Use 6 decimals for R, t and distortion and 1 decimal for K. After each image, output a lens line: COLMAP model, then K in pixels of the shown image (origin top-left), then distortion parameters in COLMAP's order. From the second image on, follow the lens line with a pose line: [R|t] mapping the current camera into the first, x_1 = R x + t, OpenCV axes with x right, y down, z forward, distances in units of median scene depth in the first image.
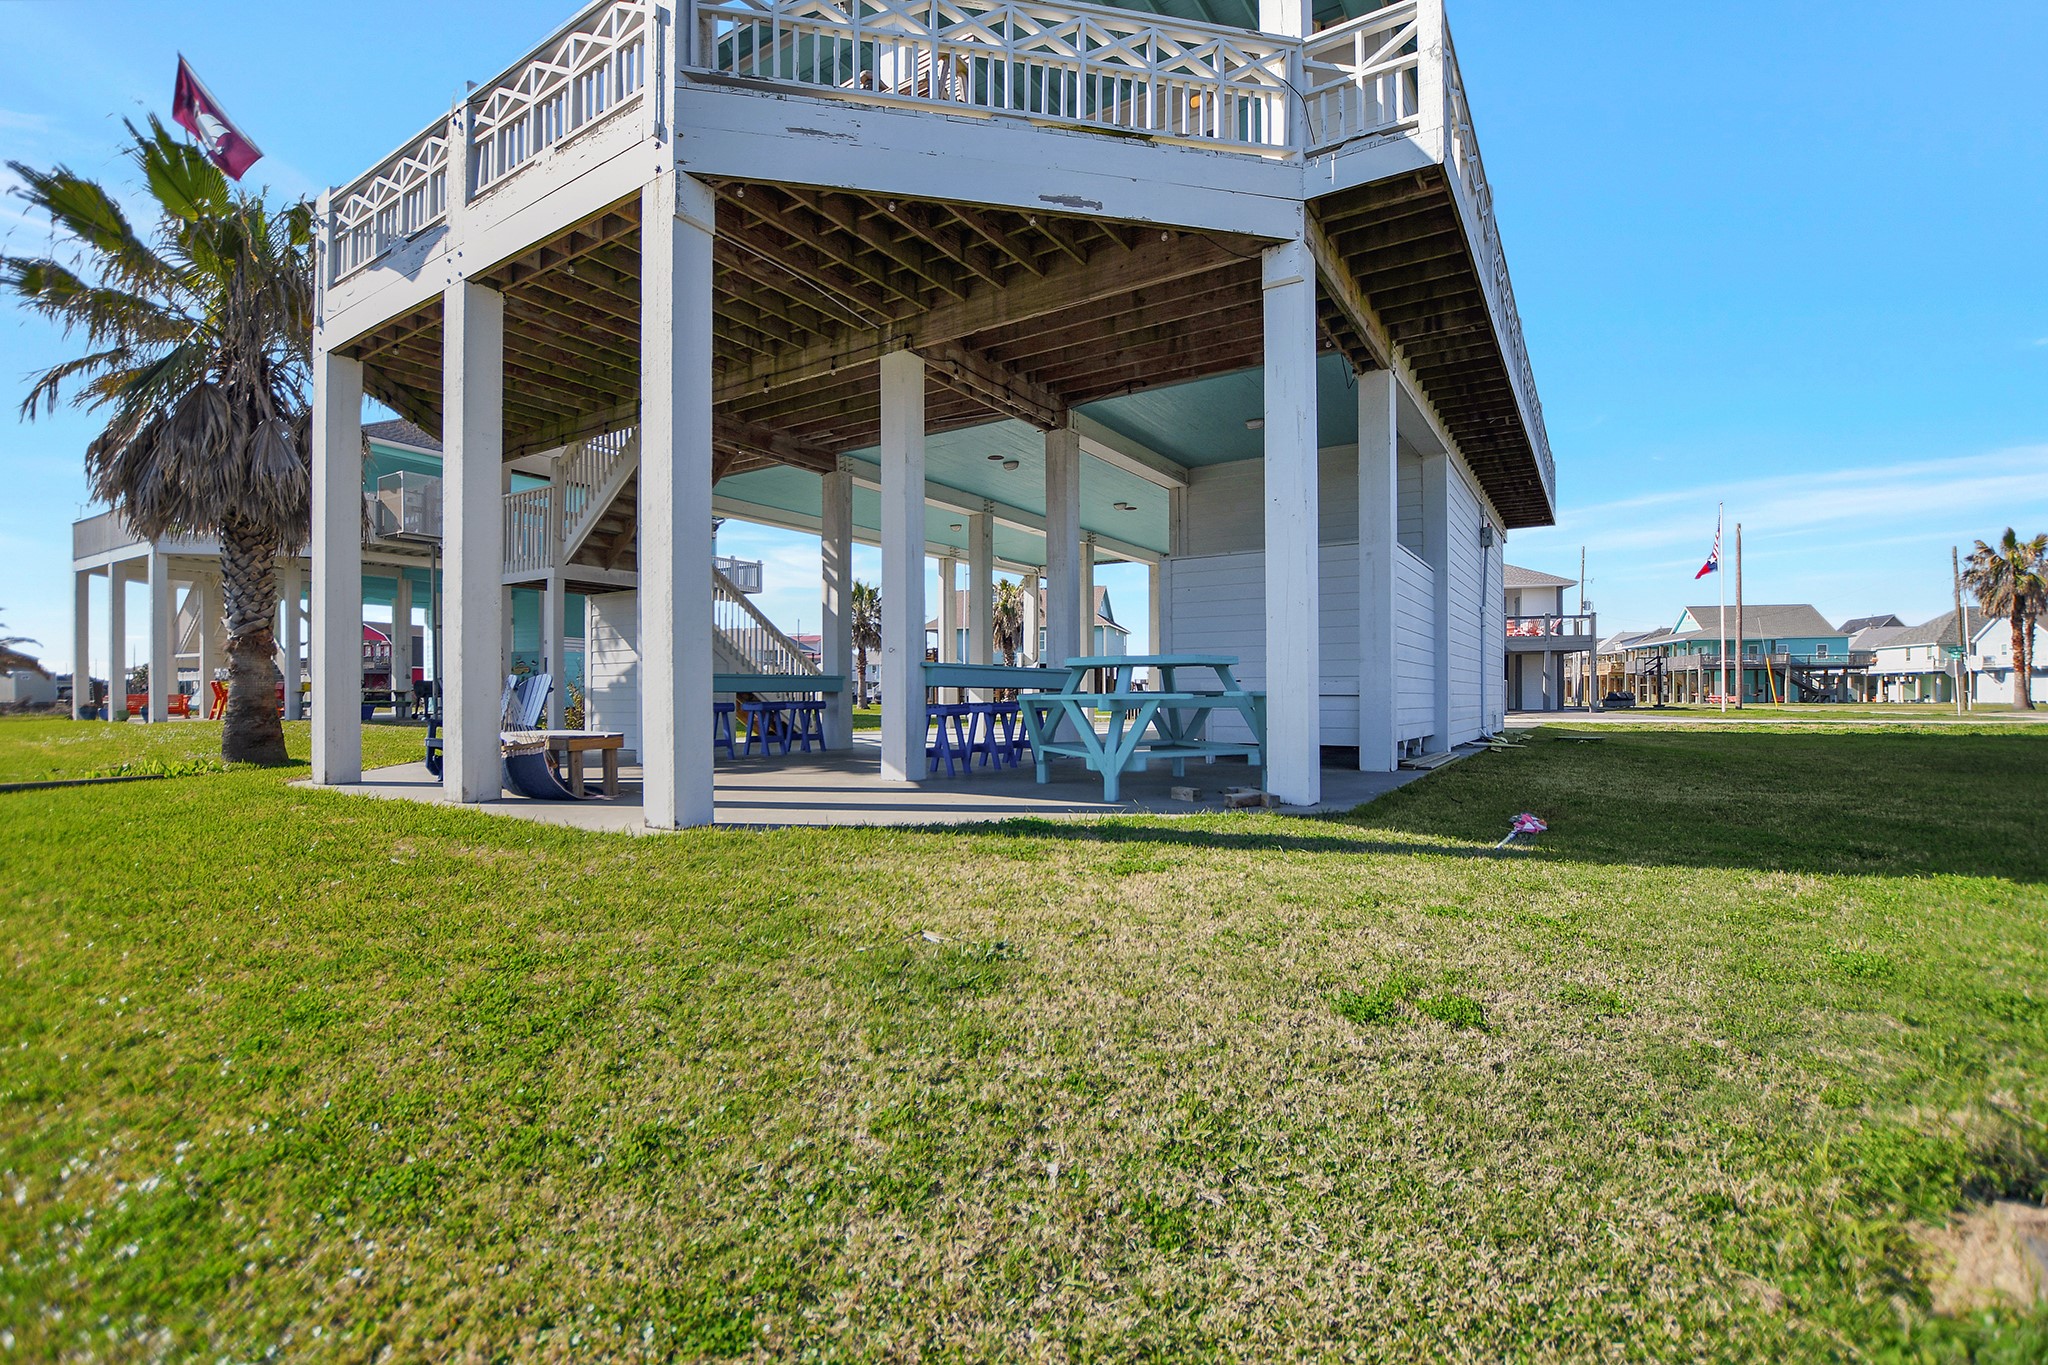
lens RADIAL K [[903.7, 0, 1018.0], [0, 903.7, 683.4], [0, 0, 1]] dist [-0.026608, 0.000241]
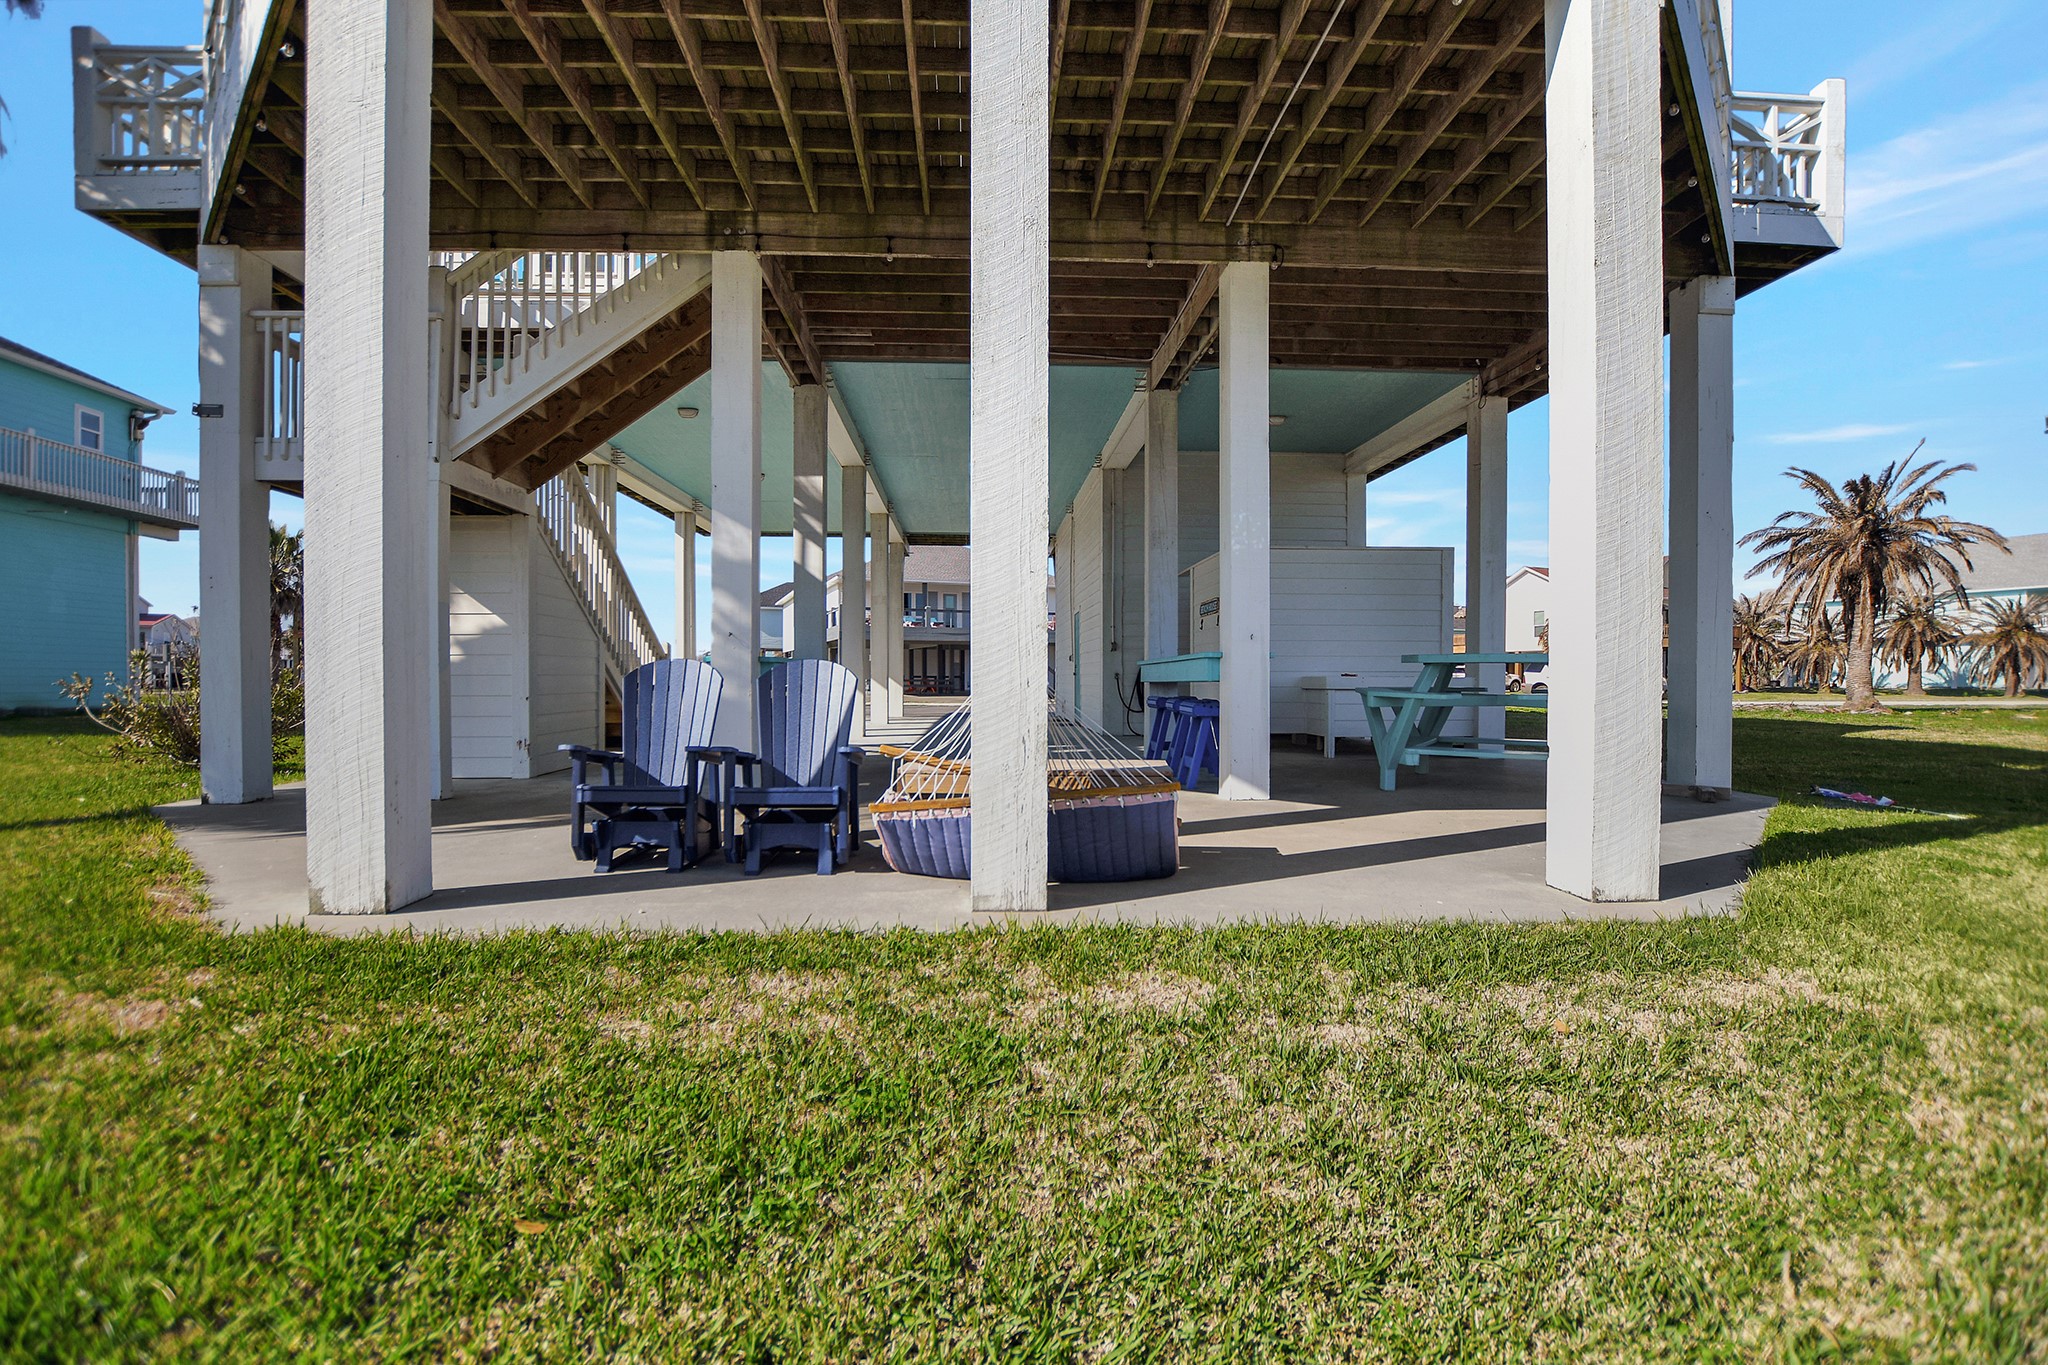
lens RADIAL K [[903.7, 0, 1018.0], [0, 903.7, 683.4], [0, 0, 1]] dist [-0.026608, 0.000241]
pose [[0.818737, -0.005417, 0.574143, -0.747105], [-0.006186, 0.999814, 0.018253, -0.010246], [-0.574136, -0.018496, 0.818551, 0.456330]]
